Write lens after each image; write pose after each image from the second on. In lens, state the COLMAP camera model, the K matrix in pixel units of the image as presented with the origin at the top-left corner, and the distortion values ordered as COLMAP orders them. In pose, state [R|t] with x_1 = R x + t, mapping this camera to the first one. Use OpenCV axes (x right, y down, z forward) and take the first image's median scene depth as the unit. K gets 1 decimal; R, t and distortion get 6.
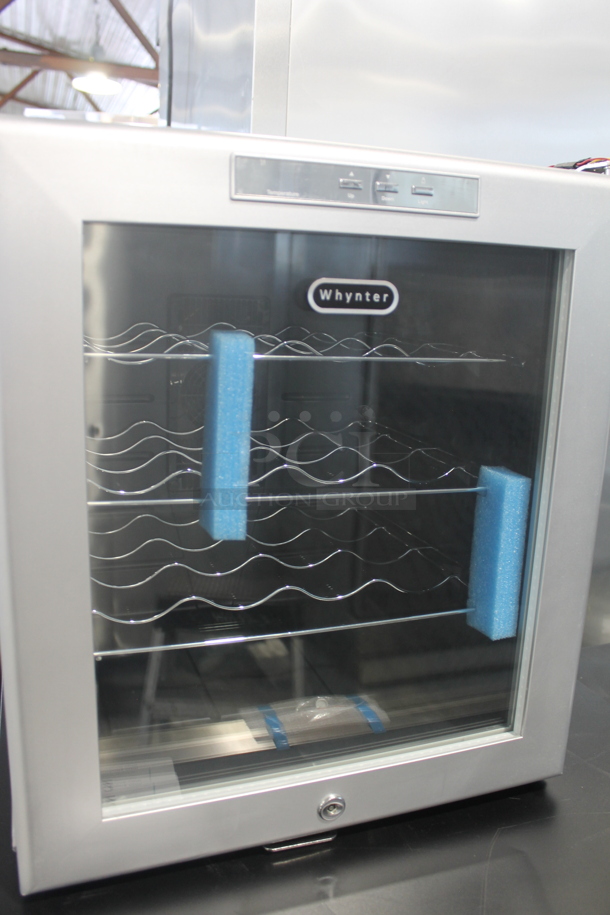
lens RADIAL K [[760.0, 0, 305.0], [0, 760.0, 457.5], [0, 0, 1]] dist [-0.165636, 0.147277]
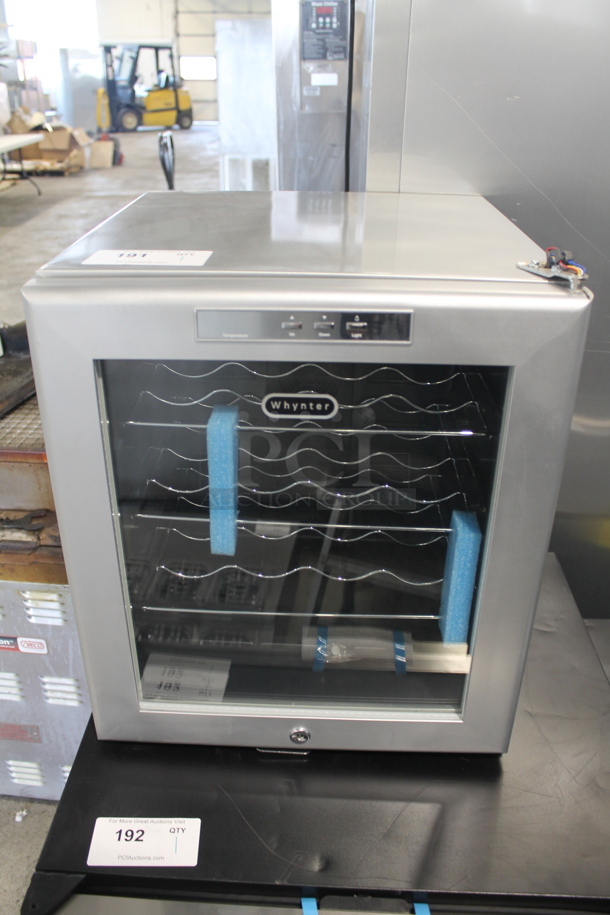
lens RADIAL K [[760.0, 0, 305.0], [0, 760.0, 457.5], [0, 0, 1]] dist [-0.165636, 0.147277]
pose [[0.930550, 0.145959, -0.335818, 0.514467], [-0.061401, 0.966332, 0.249863, -0.448106], [0.360981, -0.211891, 0.908182, -0.182600]]
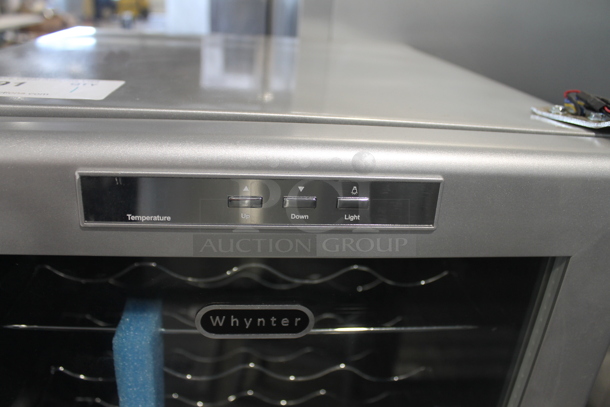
lens RADIAL K [[506.7, 0, 301.3], [0, 506.7, 212.1], [0, 0, 1]] dist [-0.165636, 0.147277]
pose [[0.972872, 0.122563, -0.196208, 0.204508], [-0.085621, 0.978662, 0.186788, -0.432717], [0.214915, -0.164921, 0.962607, 0.502386]]
